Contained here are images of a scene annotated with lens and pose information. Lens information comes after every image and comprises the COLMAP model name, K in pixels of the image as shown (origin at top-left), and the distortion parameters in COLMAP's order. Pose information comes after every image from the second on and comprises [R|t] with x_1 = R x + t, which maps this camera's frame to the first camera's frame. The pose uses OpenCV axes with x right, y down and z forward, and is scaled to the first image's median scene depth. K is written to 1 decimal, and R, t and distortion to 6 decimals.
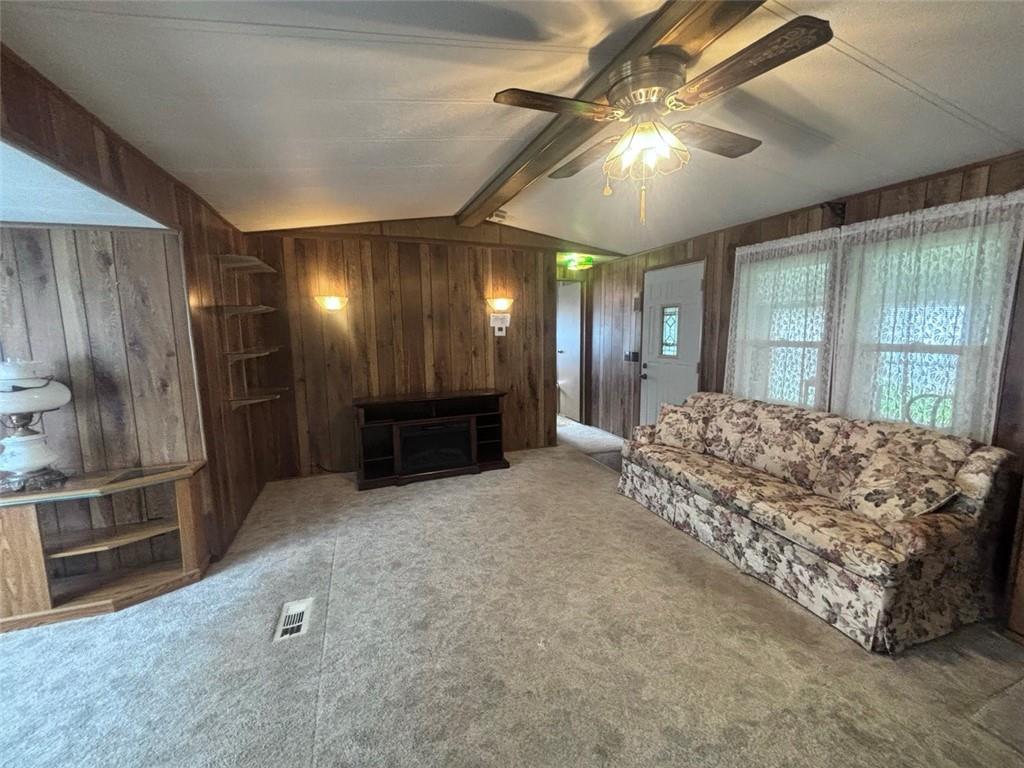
lens RADIAL K [[413.0, 0, 513.1], [0, 413.0, 382.6], [0, 0, 1]] dist [-0.001475, 0.000620]
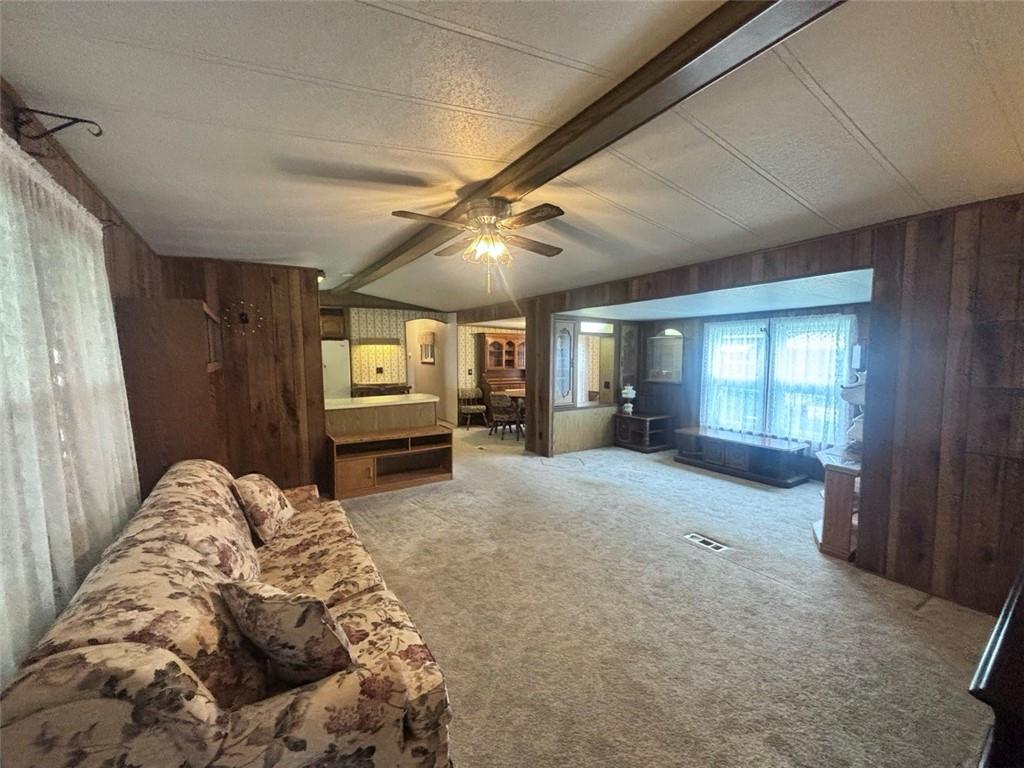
lens RADIAL K [[413.0, 0, 513.1], [0, 413.0, 382.9], [0, 0, 1]] dist [-0.001475, 0.000620]
pose [[-0.977317, 0.026267, -0.210148, 0.376359], [-0.017566, 0.978805, 0.204037, -0.242784], [0.211054, 0.203101, -0.956141, 1.738446]]
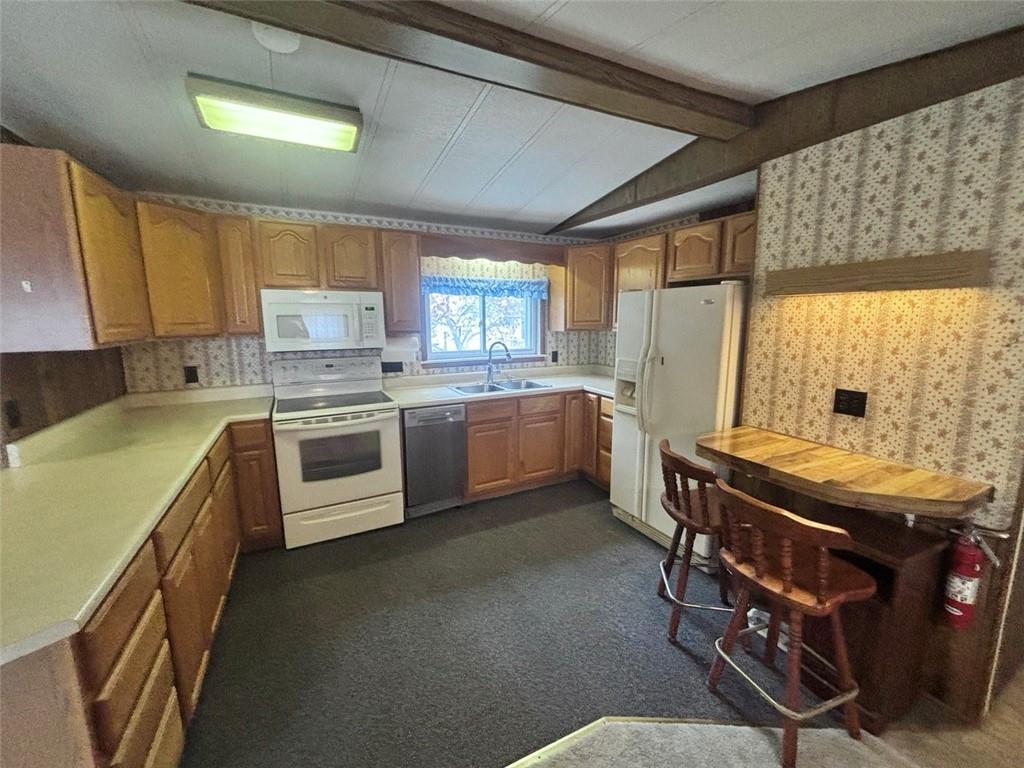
lens RADIAL K [[413.0, 0, 509.4], [0, 413.0, 381.5], [0, 0, 1]] dist [-0.001475, 0.000620]
pose [[-0.107571, -0.148335, 0.983069, 0.077662], [0.134396, 0.977561, 0.162210, 0.059926], [-0.985072, 0.149570, -0.085222, -0.652819]]
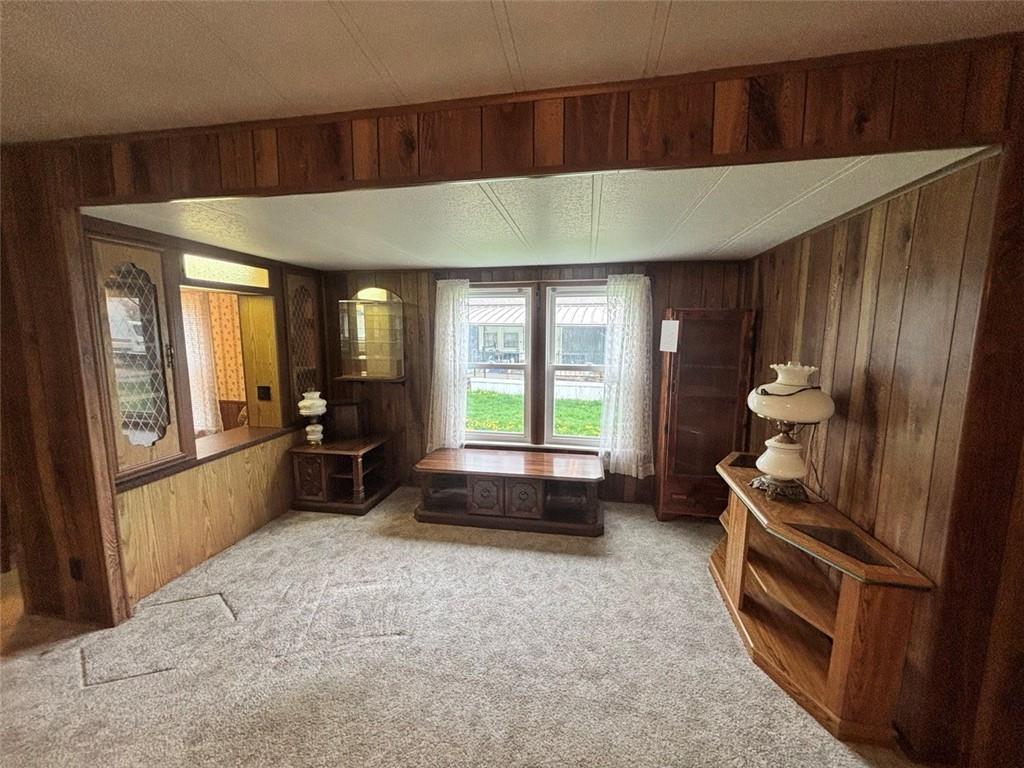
lens RADIAL K [[413.0, 0, 508.3], [0, 413.0, 381.3], [0, 0, 1]] dist [-0.001475, 0.000620]
pose [[-0.518835, 0.124830, -0.845711, -0.034118], [-0.110127, 0.971279, 0.210925, -0.112623], [0.847751, 0.202571, -0.490186, 0.706853]]
